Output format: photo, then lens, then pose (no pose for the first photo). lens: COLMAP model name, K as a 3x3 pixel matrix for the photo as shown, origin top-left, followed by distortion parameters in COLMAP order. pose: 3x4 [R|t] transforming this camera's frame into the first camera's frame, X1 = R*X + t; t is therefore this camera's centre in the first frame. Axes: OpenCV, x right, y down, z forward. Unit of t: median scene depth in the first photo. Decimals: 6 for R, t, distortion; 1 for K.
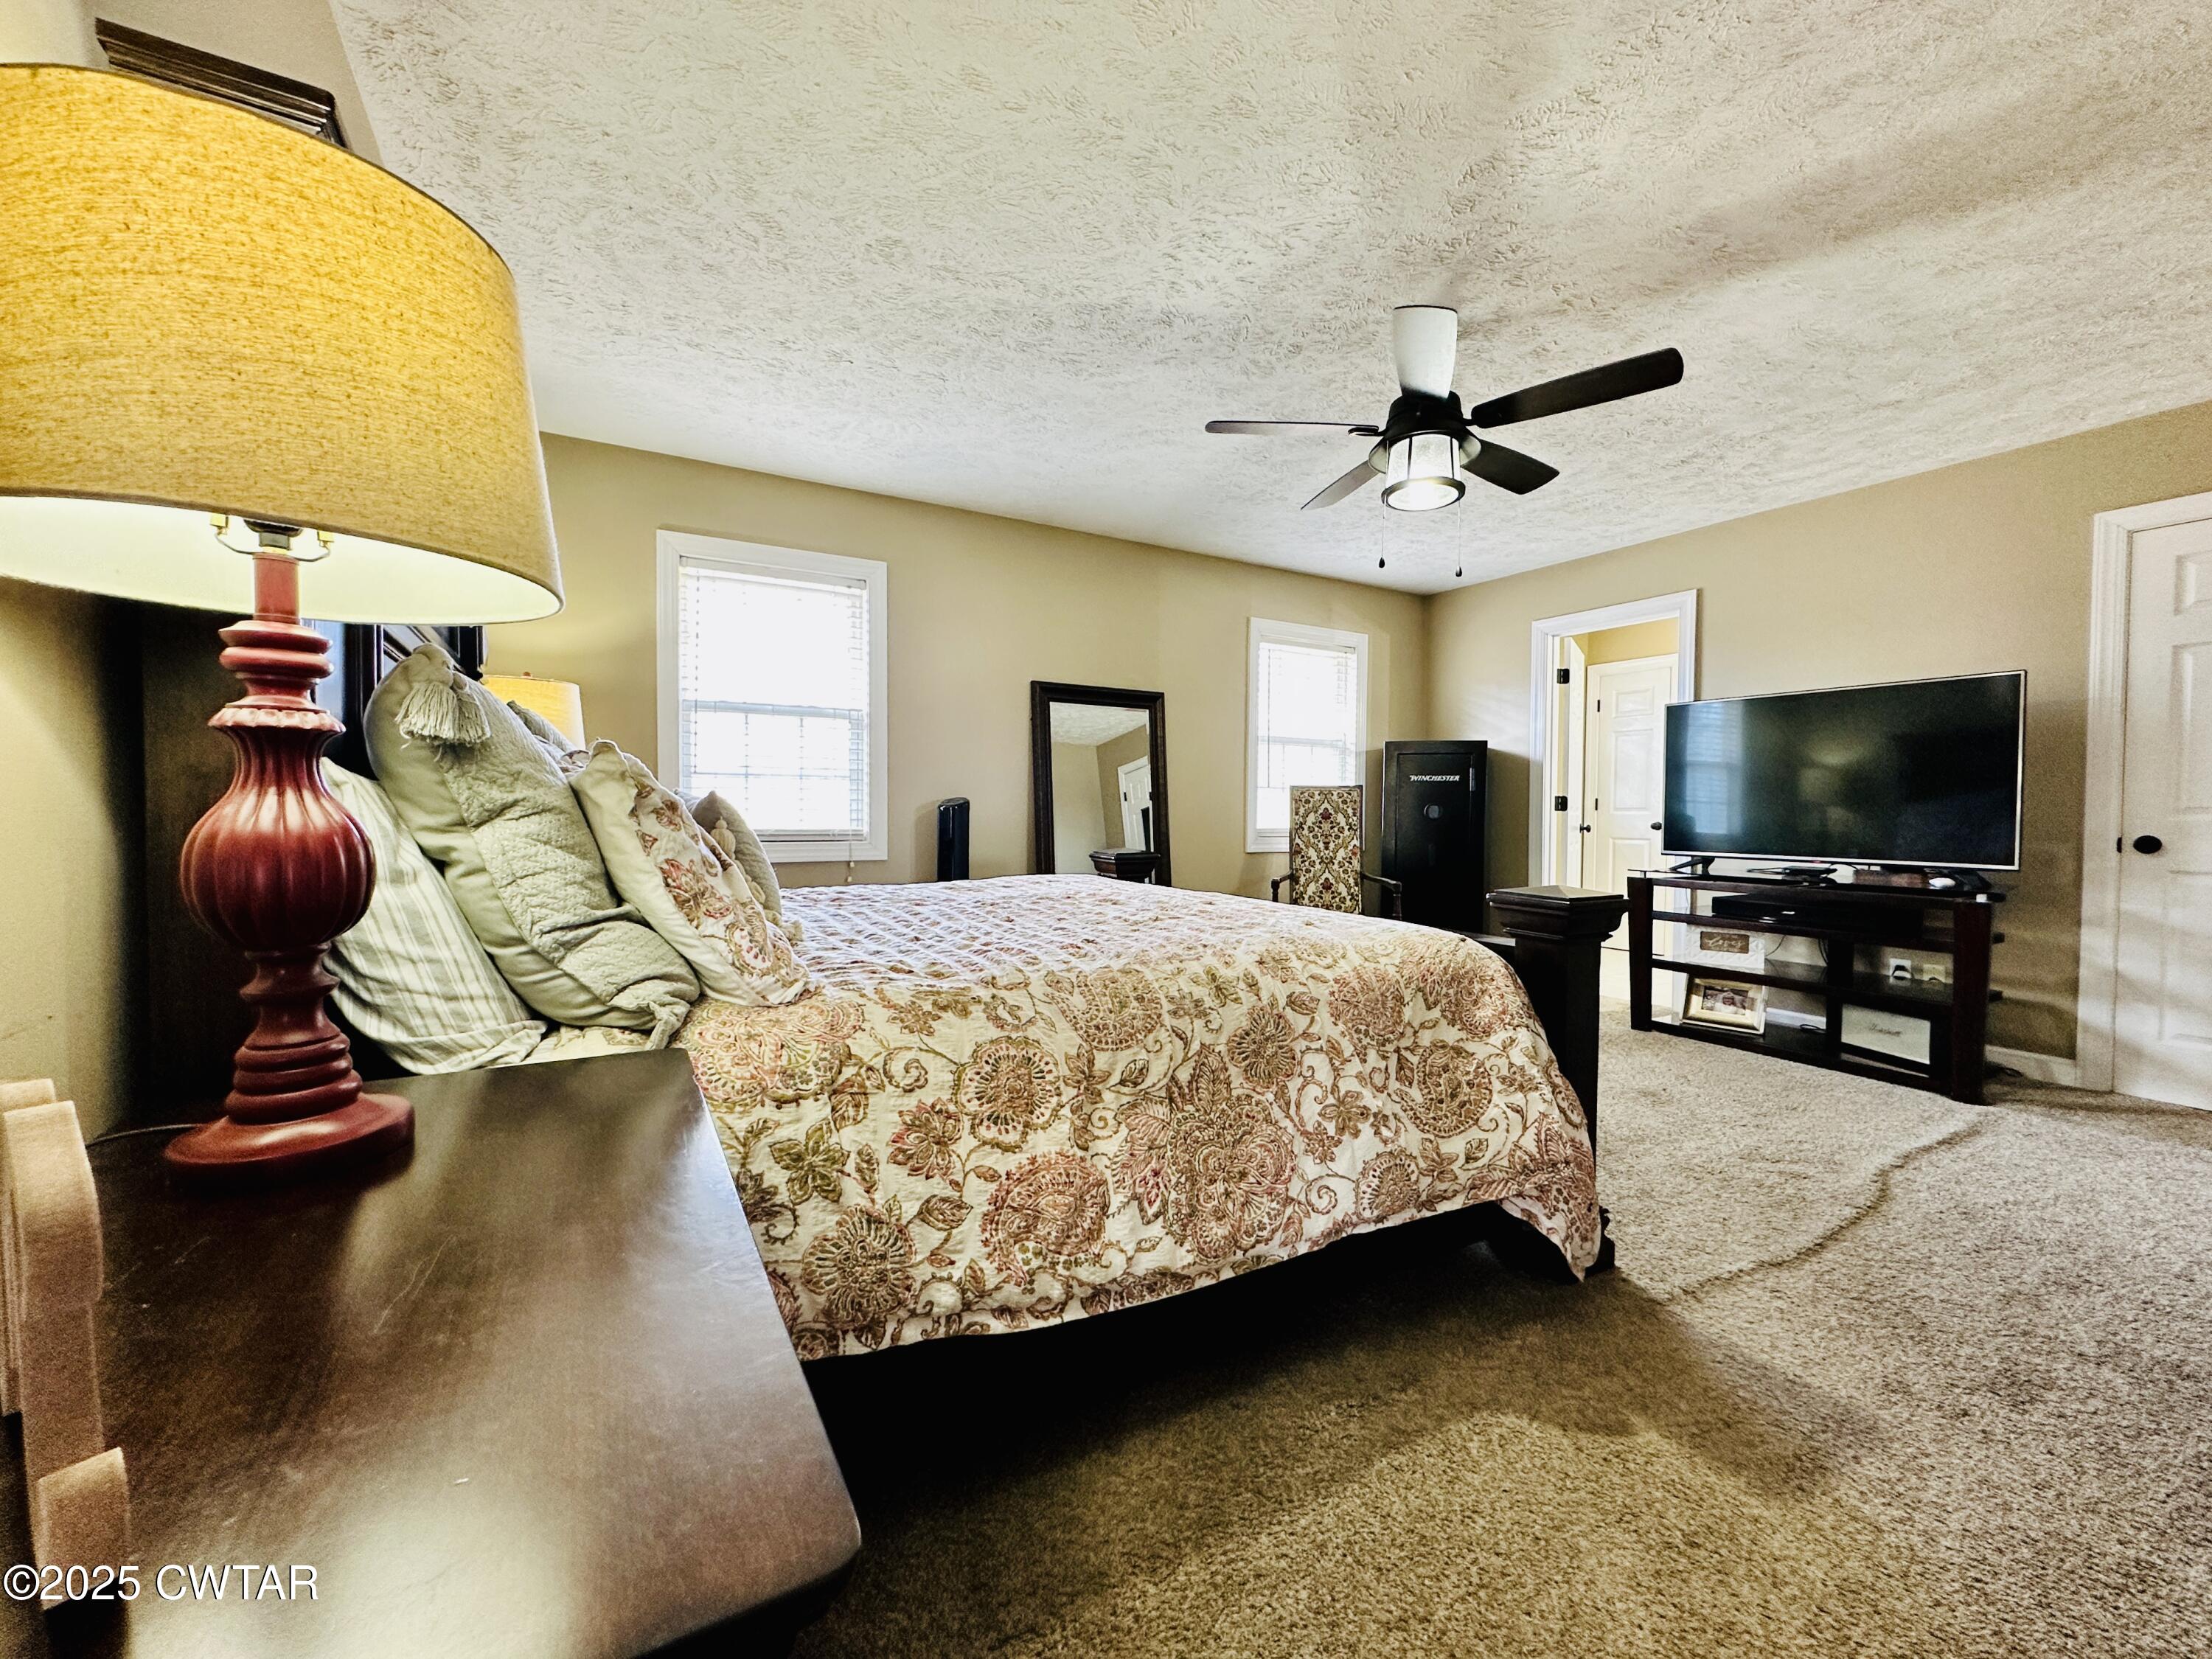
lens RADIAL K [[884.6, 0, 1103.2], [0, 884.6, 836.5], [0, 0, 1]] dist [-0.004280, 0.001059]
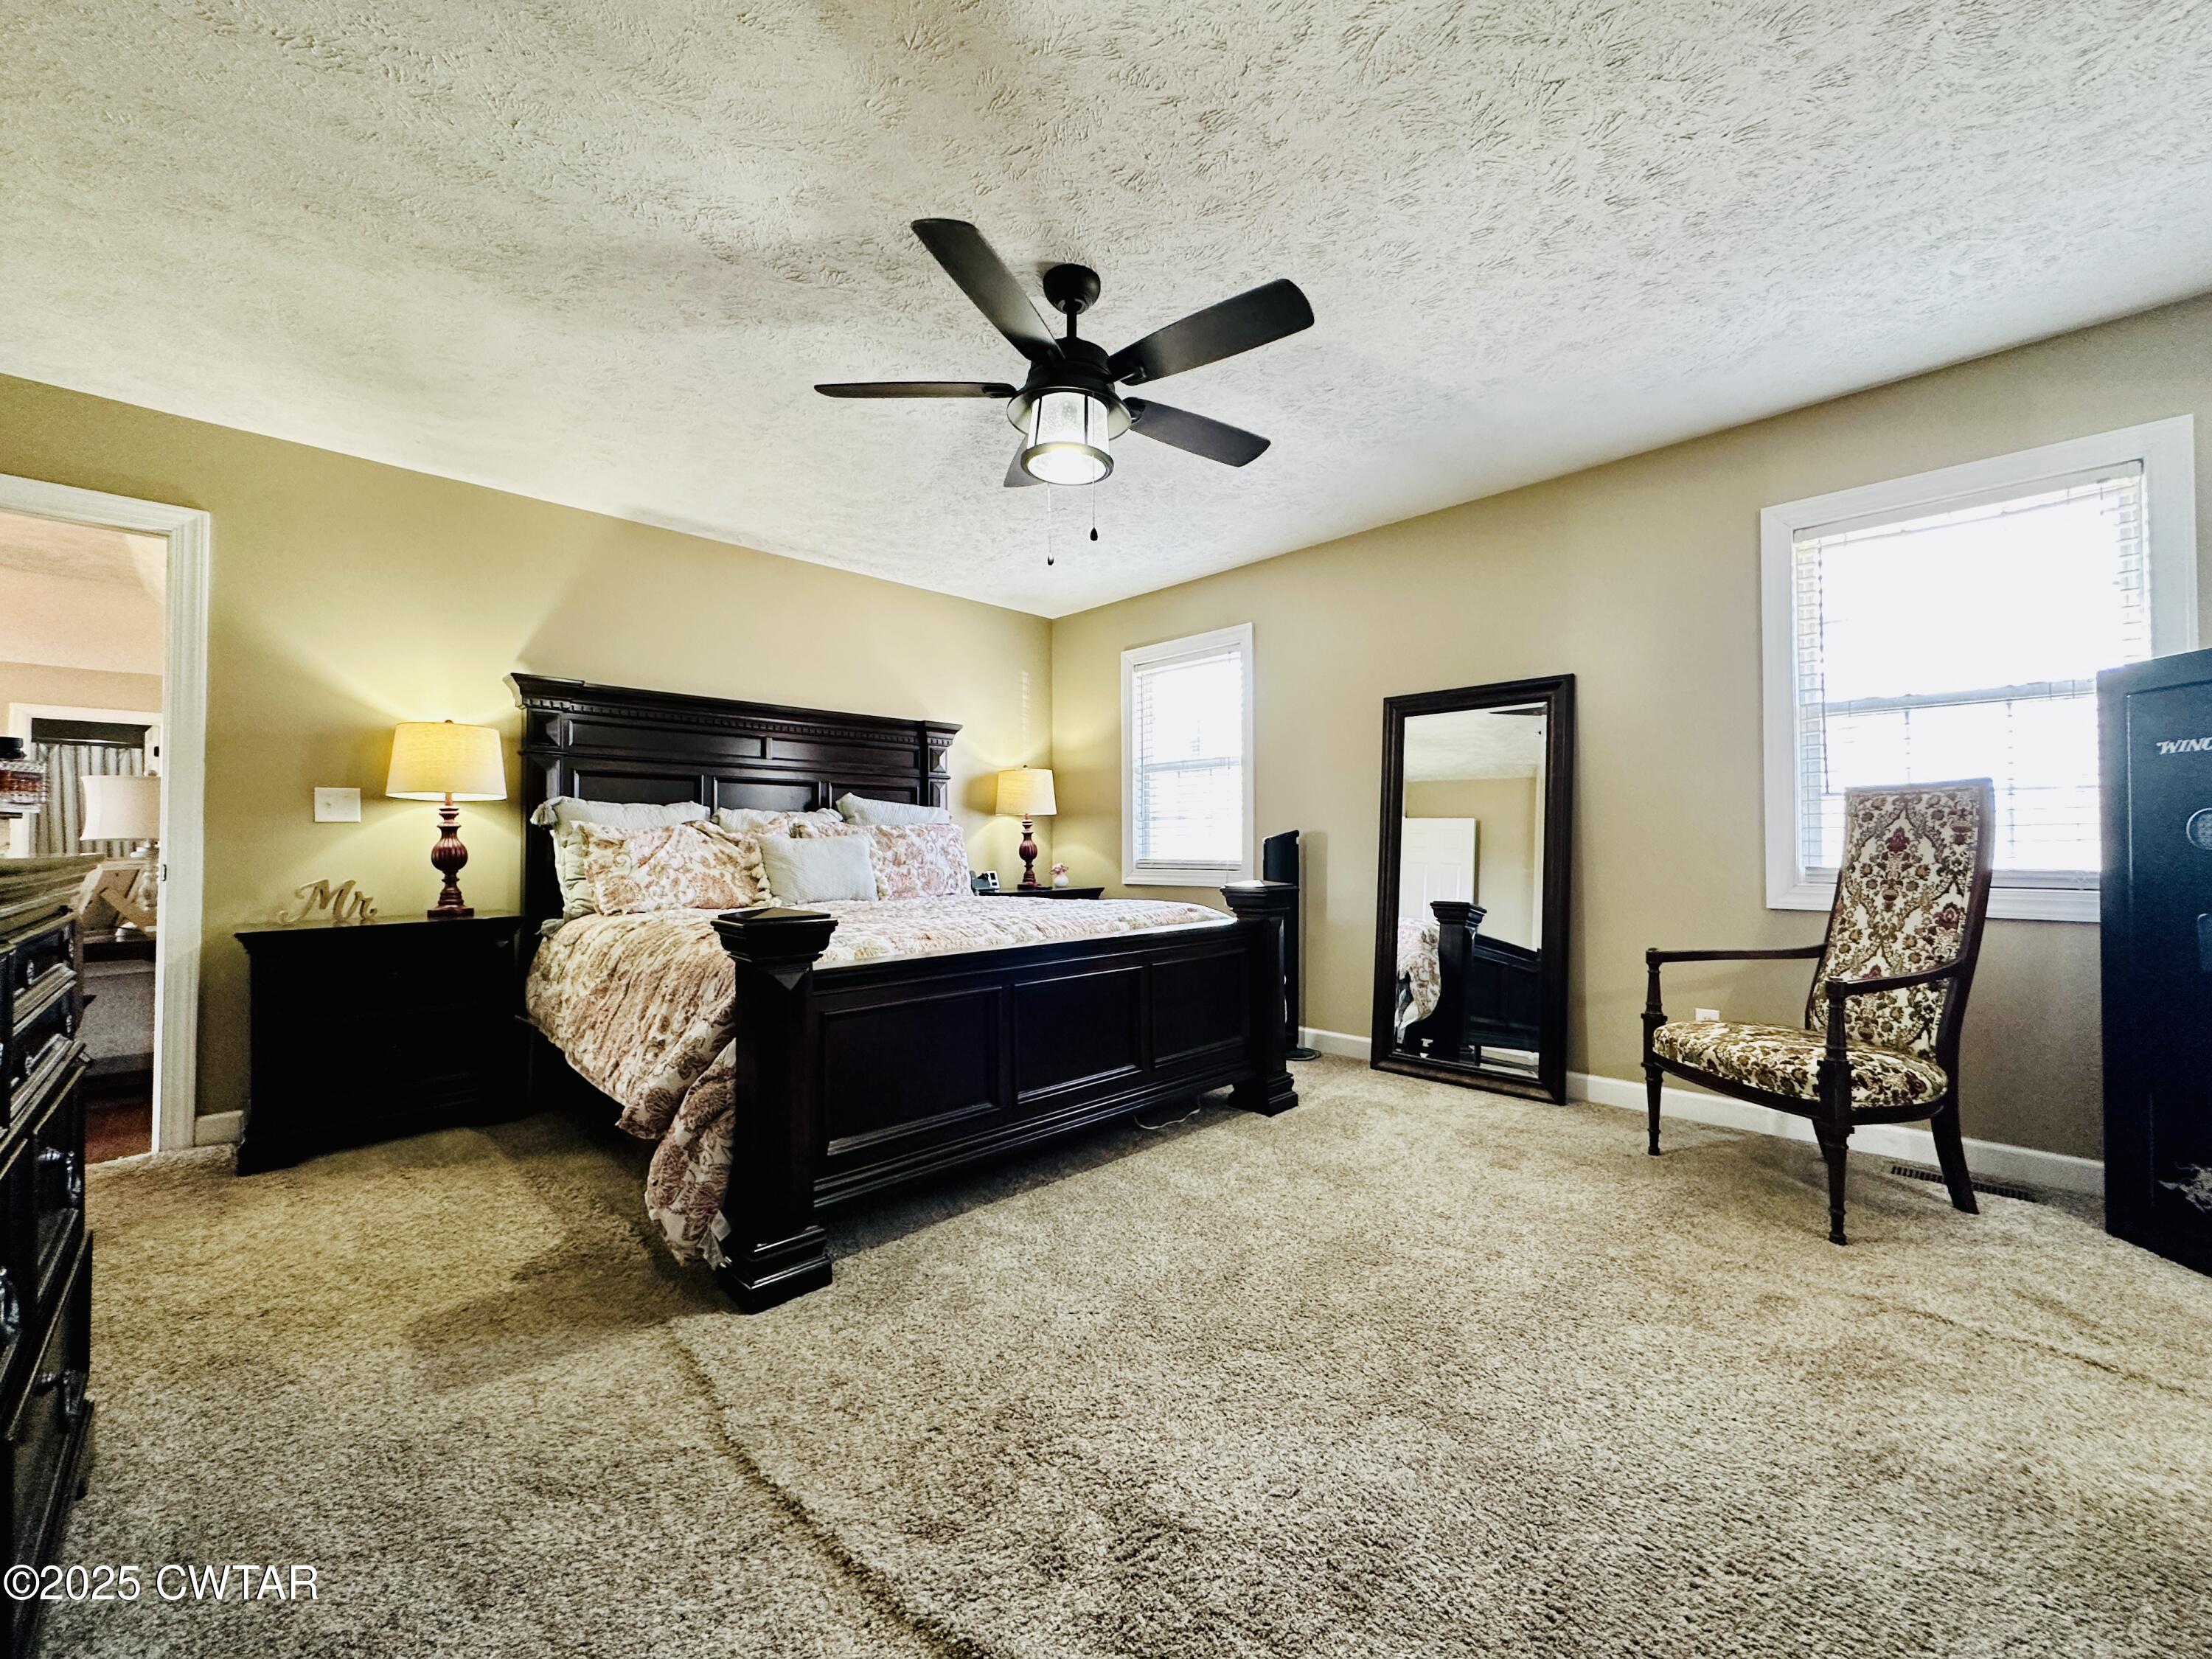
lens RADIAL K [[884.6, 0, 1106.4], [0, 884.6, 823.4], [0, 0, 1]] dist [-0.004280, 0.001059]
pose [[0.248608, -0.031246, -0.968100, 0.791817], [-0.022627, 0.999019, -0.038055, -0.007232], [0.968340, 0.031366, 0.247658, 0.550733]]
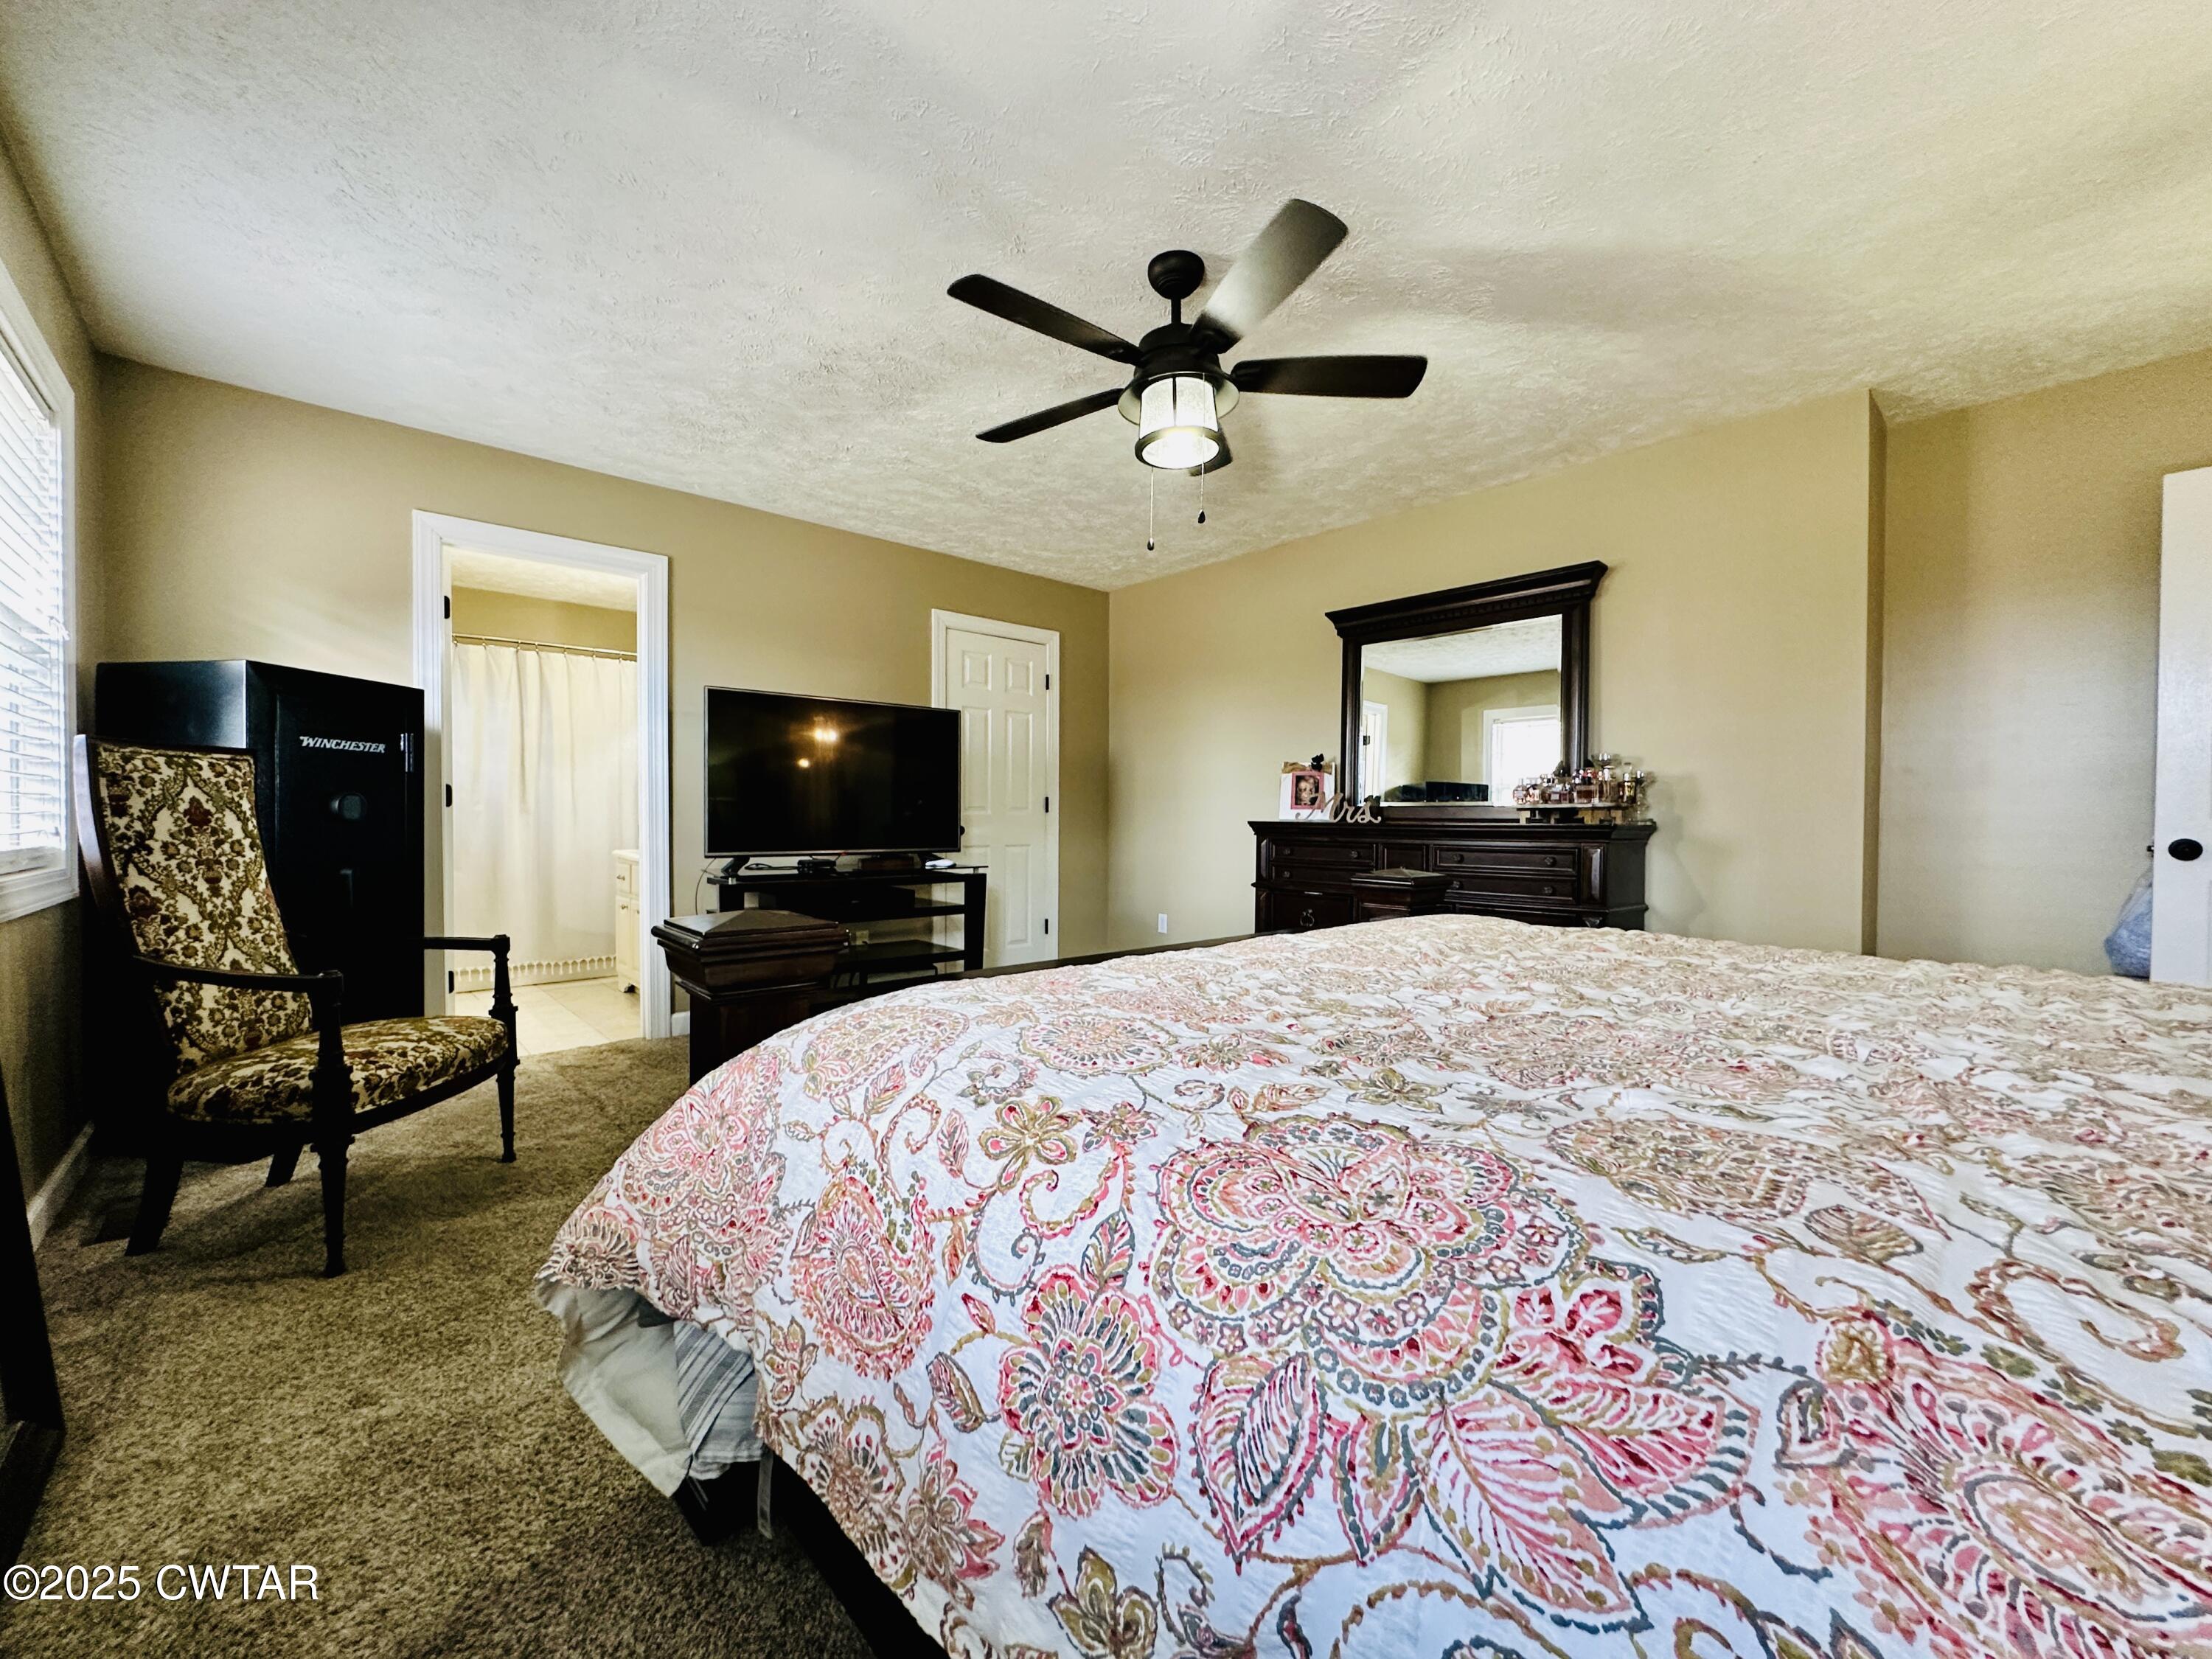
lens RADIAL K [[884.6, 0, 1106.4], [0, 884.6, 831.1], [0, 0, 1]] dist [-0.004280, 0.001059]
pose [[-0.215159, -0.027407, 0.976194, -0.322483], [0.019952, 0.999274, 0.032452, -0.027212], [-0.976375, 0.026460, -0.214456, 0.837786]]
